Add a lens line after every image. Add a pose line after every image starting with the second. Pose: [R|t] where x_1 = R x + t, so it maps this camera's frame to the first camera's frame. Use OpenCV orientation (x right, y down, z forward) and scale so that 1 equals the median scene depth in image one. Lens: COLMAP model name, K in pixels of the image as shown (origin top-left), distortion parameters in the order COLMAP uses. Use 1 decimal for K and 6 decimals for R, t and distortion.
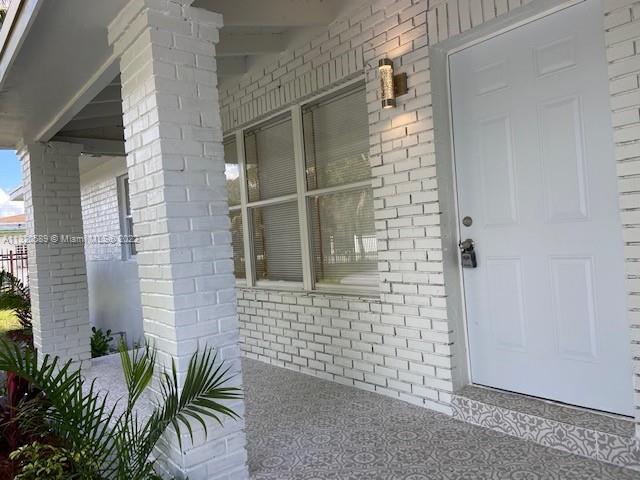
lens RADIAL K [[487.1, 0, 319.9], [0, 487.1, 244.5], [0, 0, 1]] dist [0.028673, -0.007908]
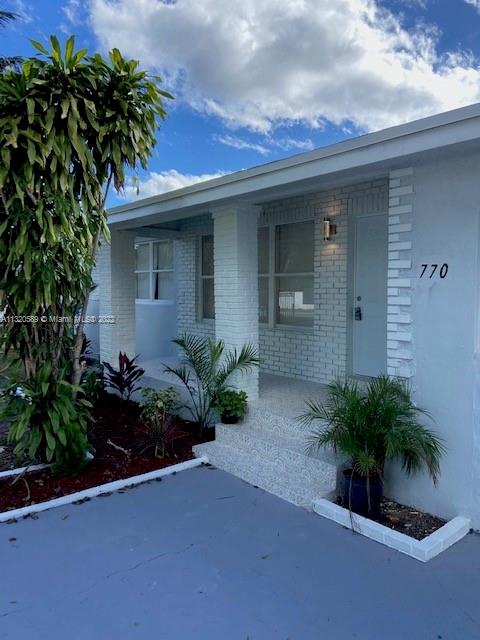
lens RADIAL K [[487.1, 0, 241.2], [0, 487.1, 315.0], [0, 0, 1]] dist [0.028673, -0.007908]
pose [[0.996632, 0.076193, 0.030328, -0.259995], [-0.077074, 0.996603, 0.029027, 0.002254], [-0.028013, -0.031266, 0.999118, -1.072351]]
